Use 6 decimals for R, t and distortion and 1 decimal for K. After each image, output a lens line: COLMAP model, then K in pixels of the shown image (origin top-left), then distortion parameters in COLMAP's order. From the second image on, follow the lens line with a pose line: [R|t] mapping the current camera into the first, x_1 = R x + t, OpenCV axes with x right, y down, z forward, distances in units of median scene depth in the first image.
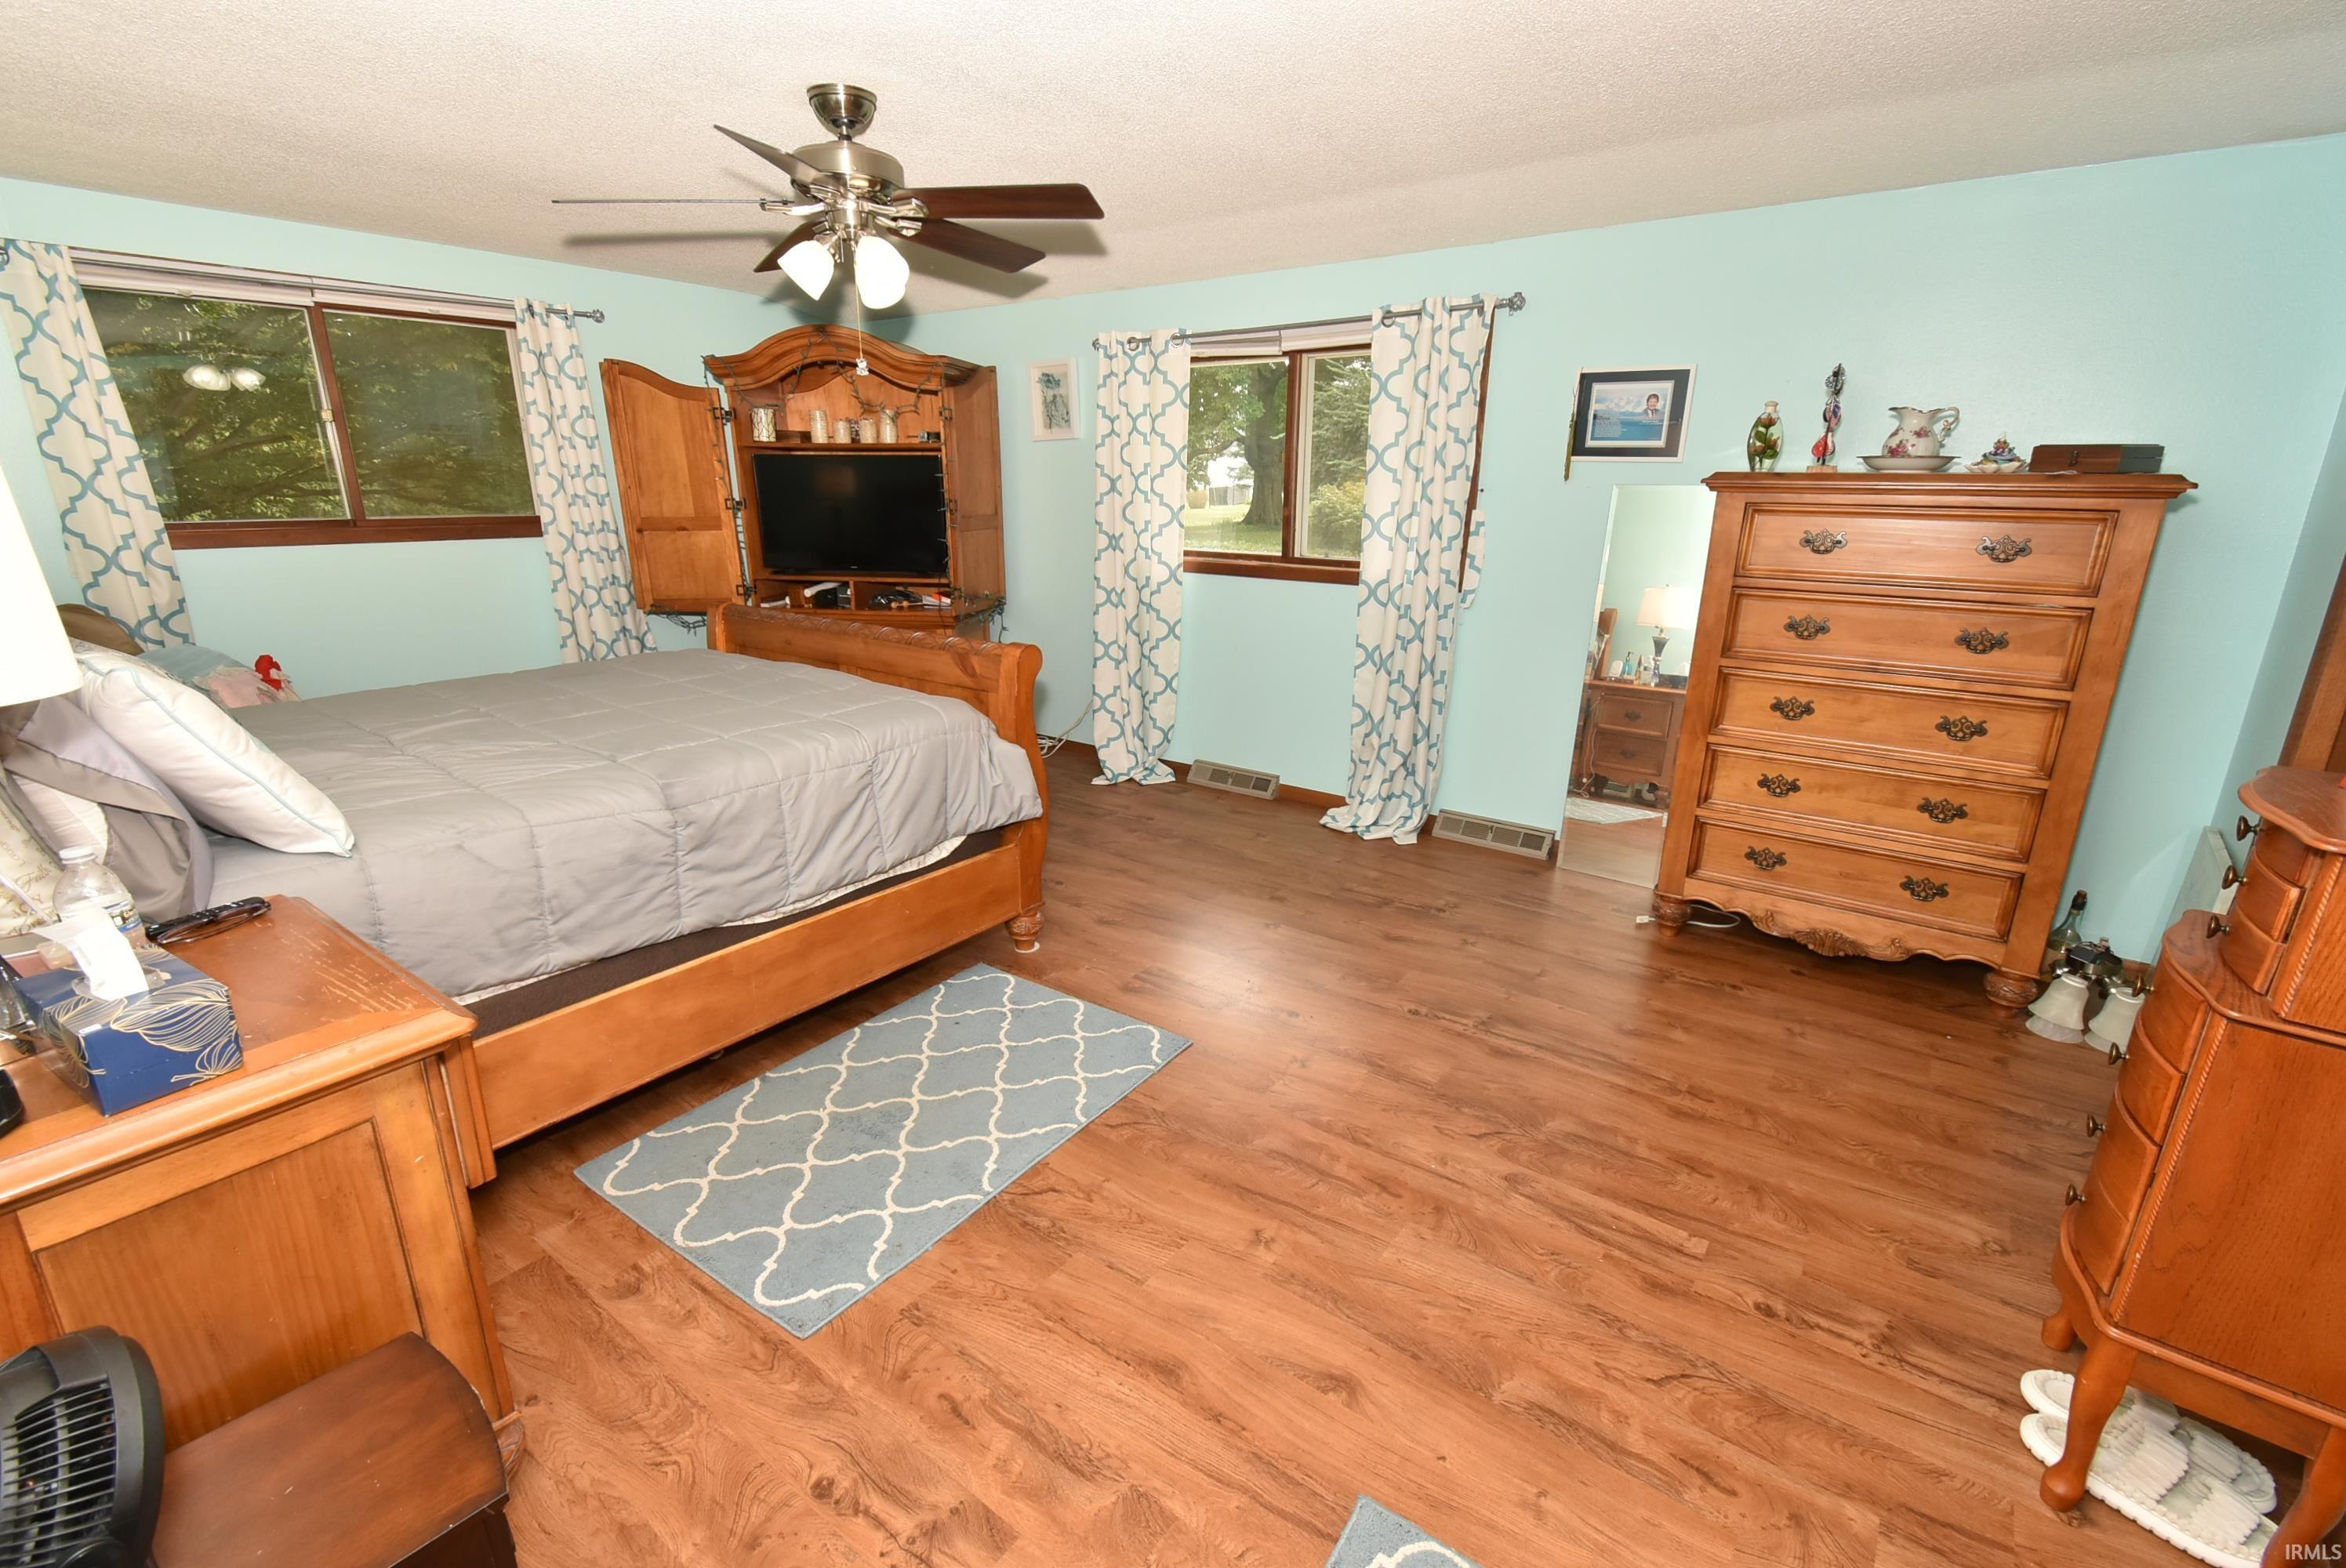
lens RADIAL K [[1052.2, 0, 1173.0], [0, 1052.2, 784.0], [0, 0, 1]] dist [0.003925, 0.000698]
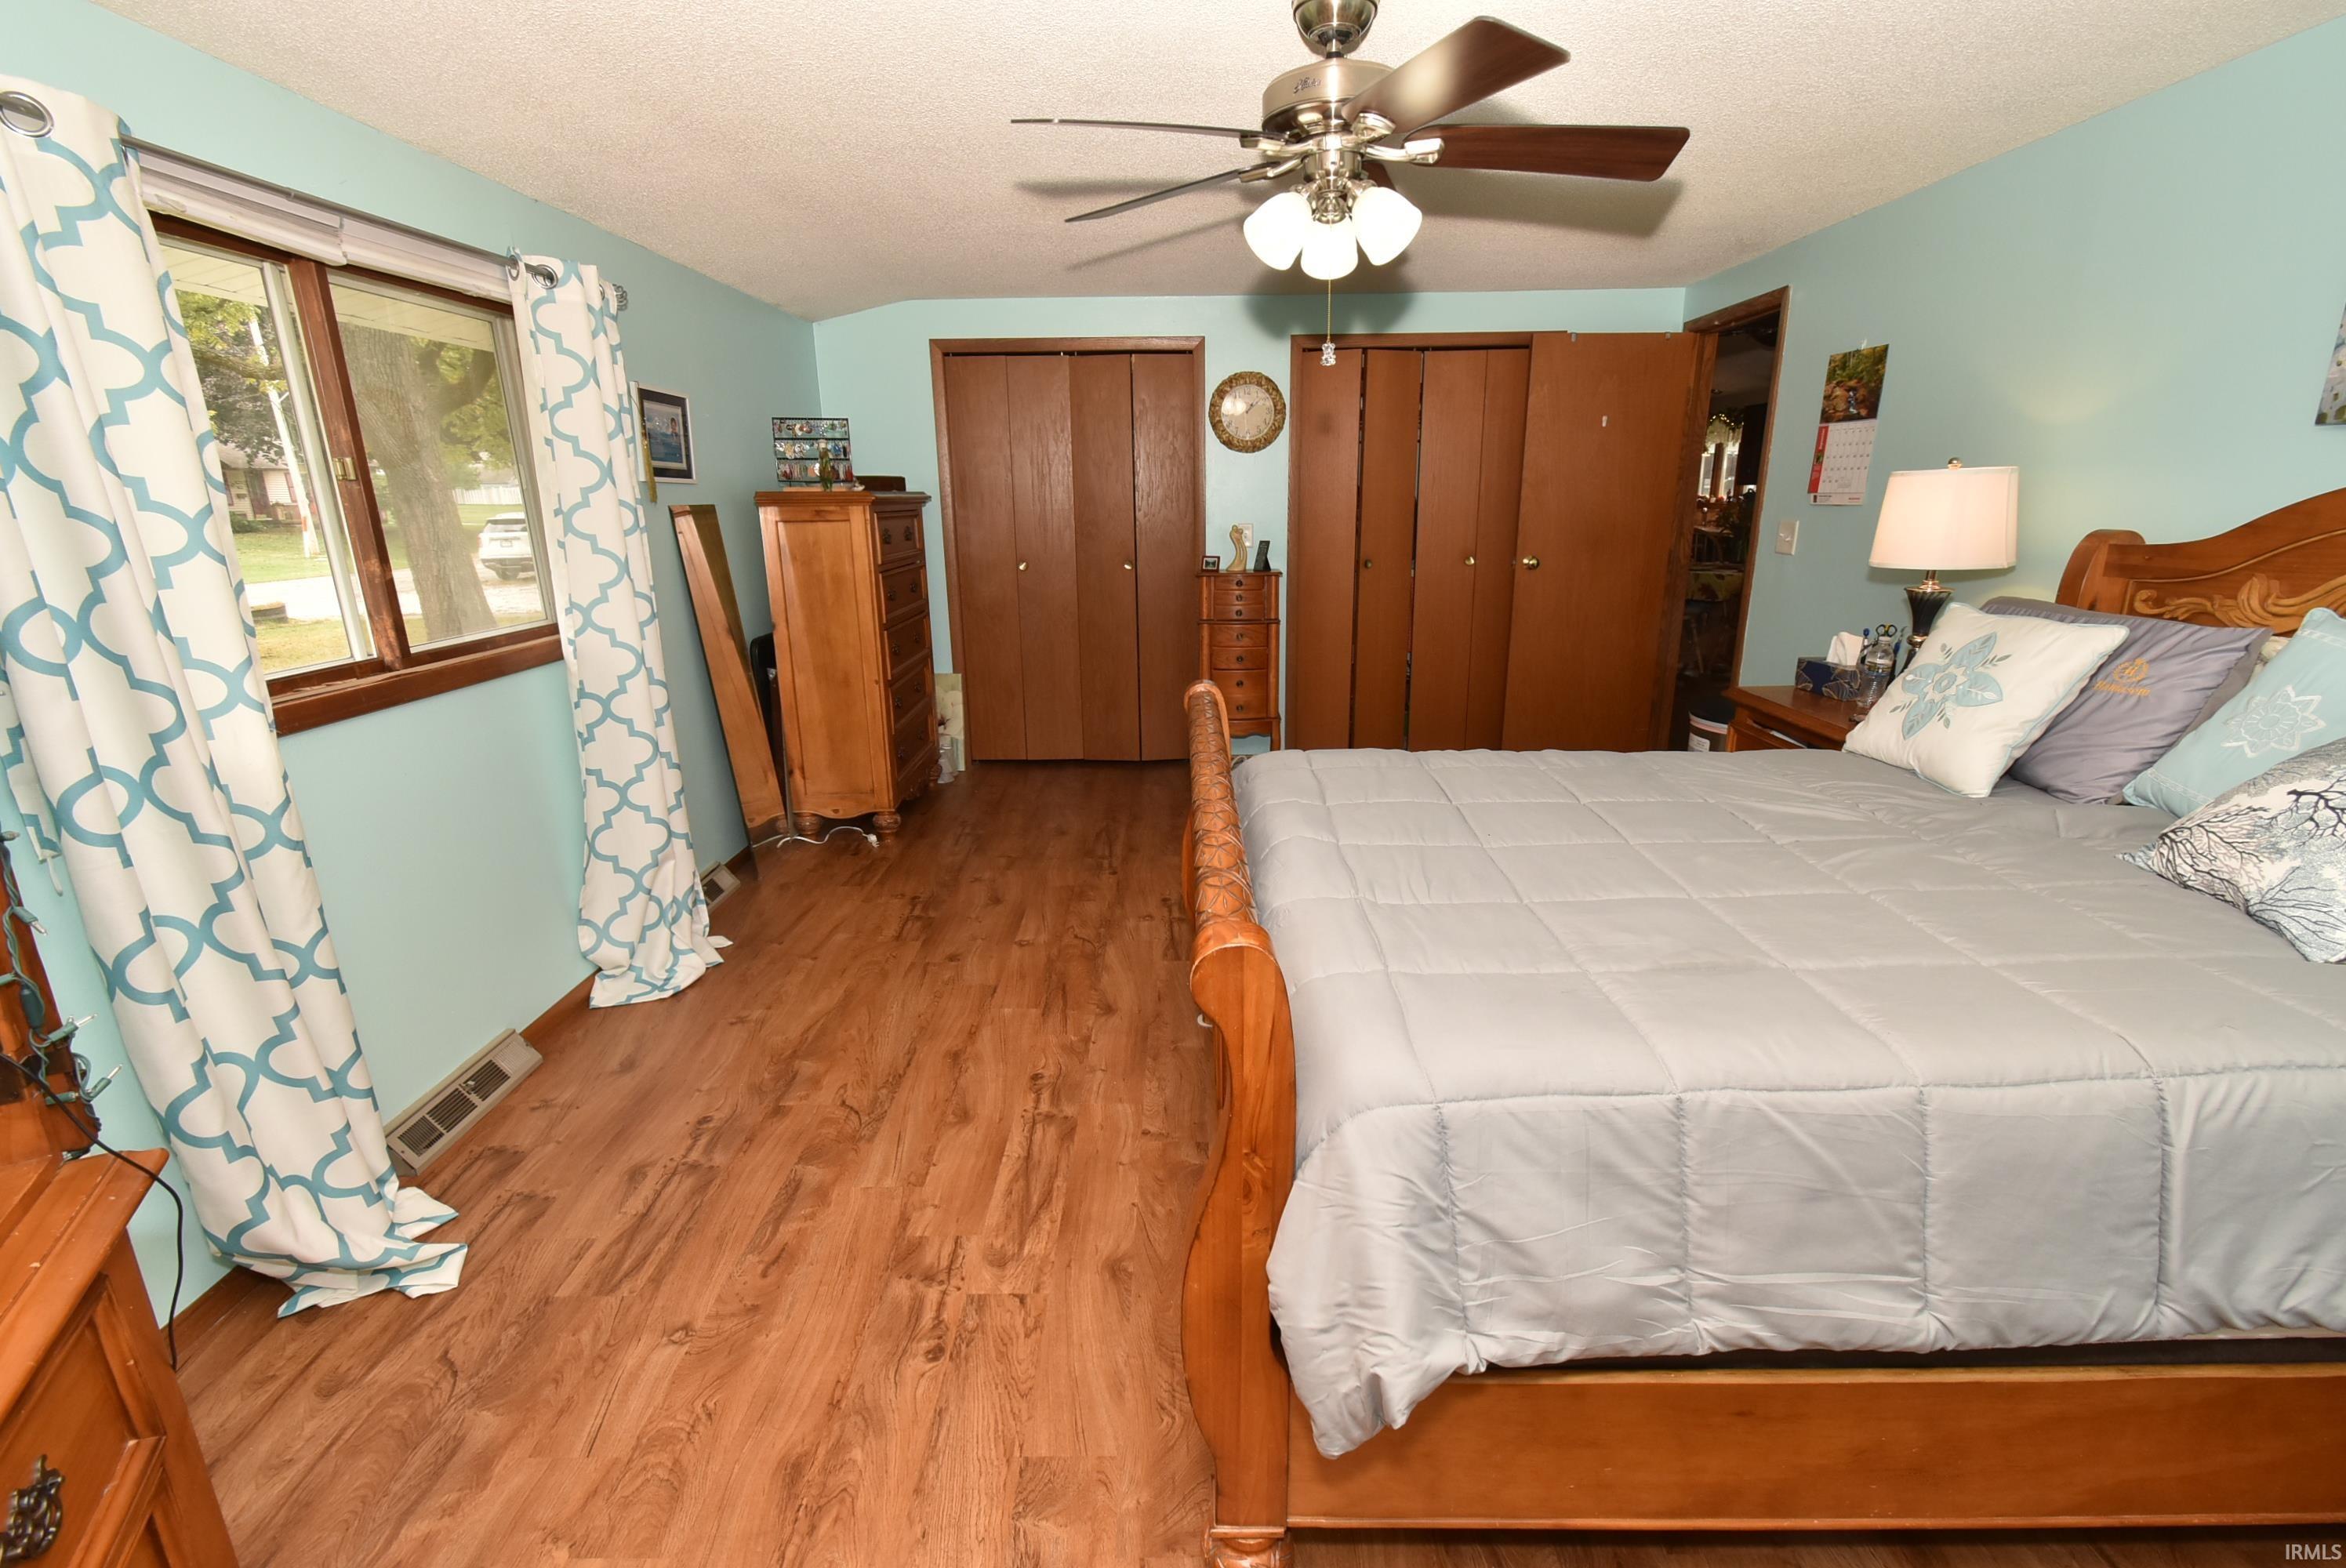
lens RADIAL K [[1040.6, 0, 1178.8], [0, 1040.6, 784.3], [0, 0, 1]] dist [0.009148, -0.005441]
pose [[-0.611635, -0.214310, 0.761560, -0.687521], [0.230886, 0.872352, 0.430921, -0.372620], [-0.756700, 0.439400, -0.484080, 1.244936]]
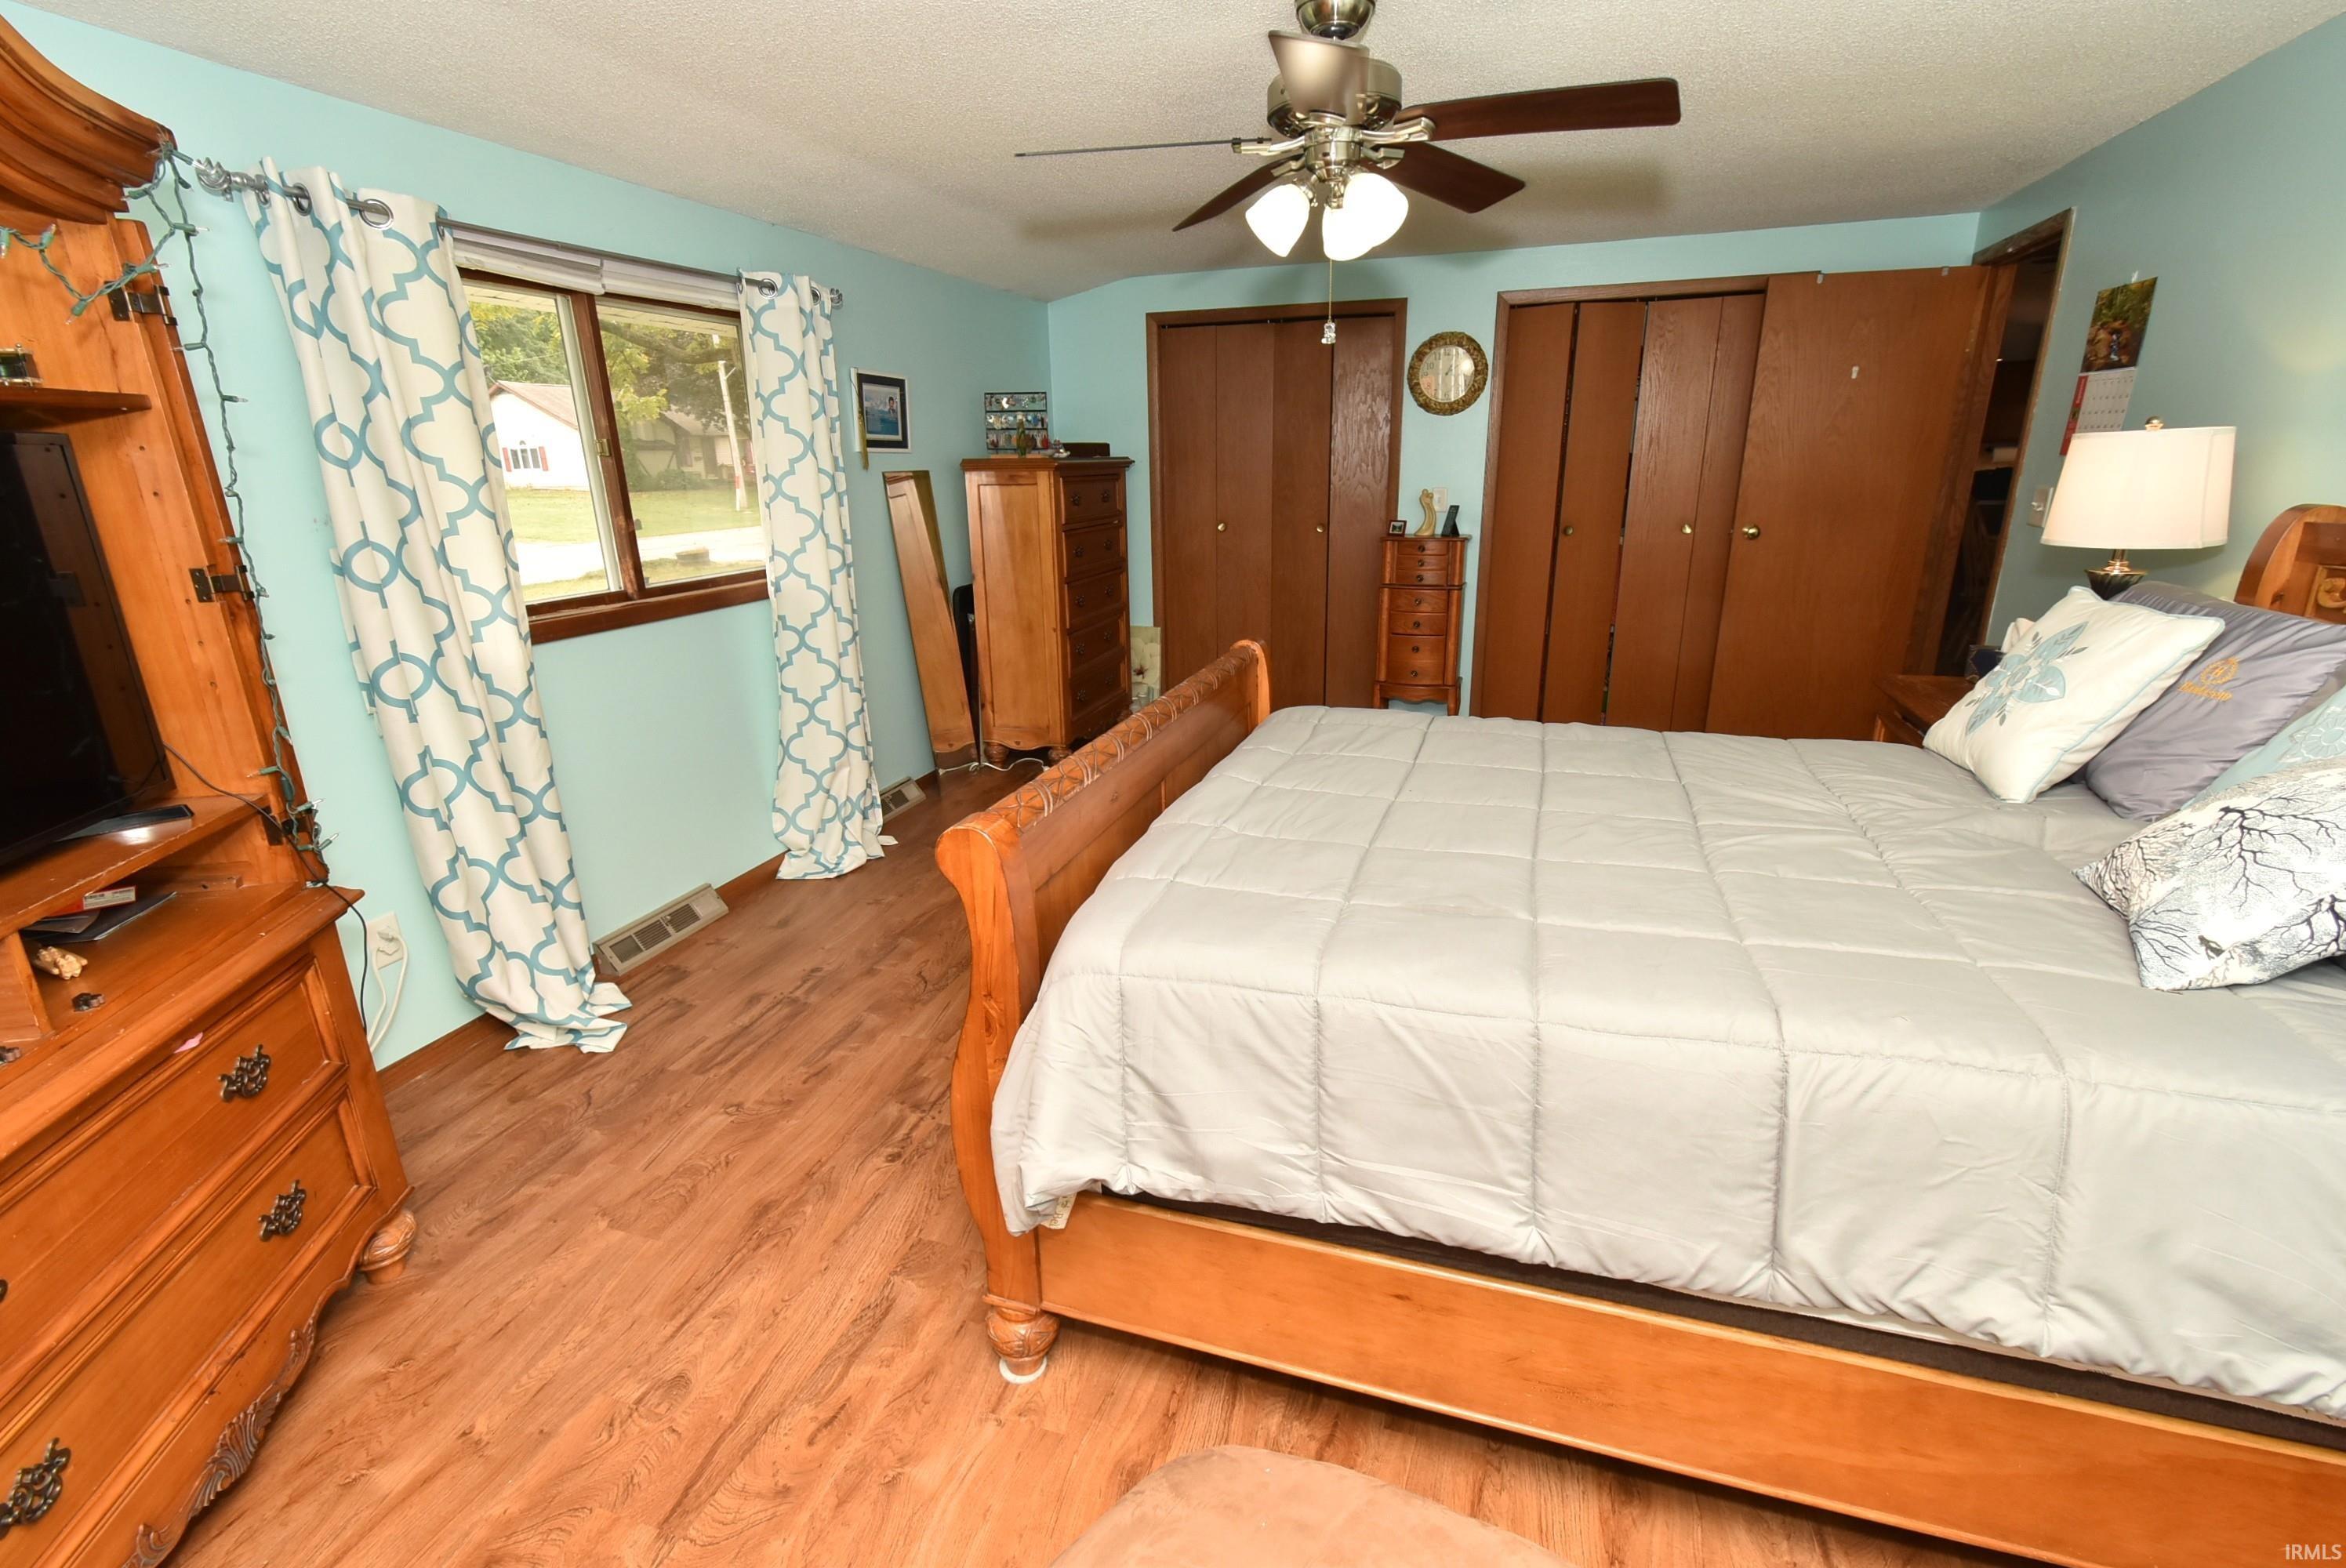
lens RADIAL K [[1052.2, 0, 1173.0], [0, 1052.2, 784.0], [0, 0, 1]] dist [0.003925, 0.000698]
pose [[-0.339579, -0.282137, 0.897265, -0.855165], [0.280388, 0.880214, 0.382891, -0.341196], [-0.897813, 0.381605, -0.219794, 1.115569]]
